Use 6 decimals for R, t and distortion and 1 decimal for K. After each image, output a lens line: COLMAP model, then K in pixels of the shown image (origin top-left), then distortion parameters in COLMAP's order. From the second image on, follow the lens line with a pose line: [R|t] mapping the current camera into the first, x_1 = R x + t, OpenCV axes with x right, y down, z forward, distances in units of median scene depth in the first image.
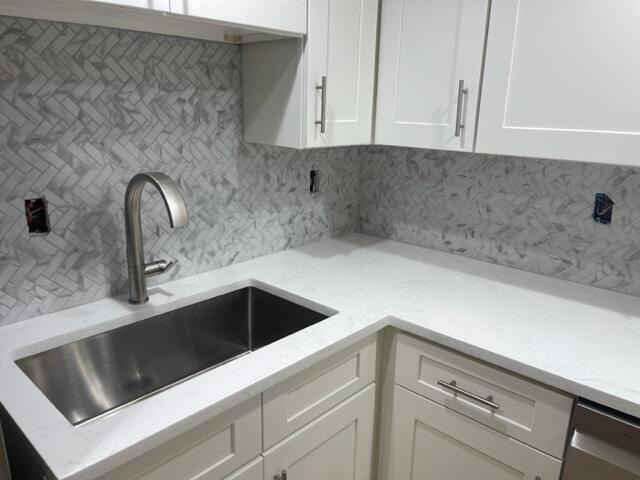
lens RADIAL K [[483.5, 0, 319.8], [0, 483.5, 240.1], [0, 0, 1]] dist [0.028813, -0.015856]
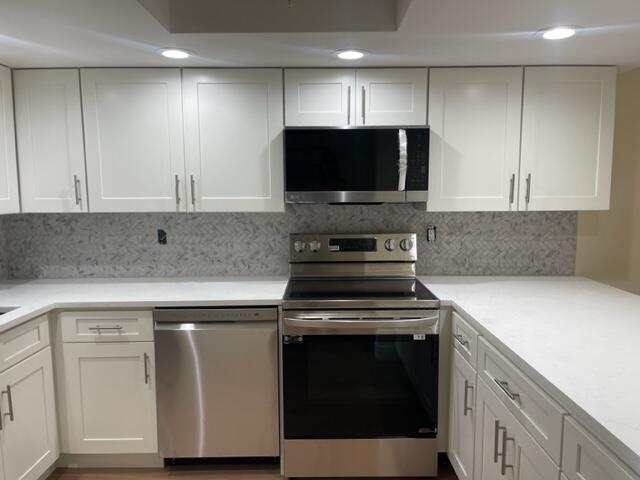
lens RADIAL K [[483.5, 0, 321.8], [0, 483.5, 243.0], [0, 0, 1]] dist [0.028813, -0.015856]
pose [[0.731128, -0.101240, 0.674687, -0.266965], [0.206837, 0.975277, -0.077796, 0.235734], [-0.650131, 0.196429, 0.733993, -0.826877]]
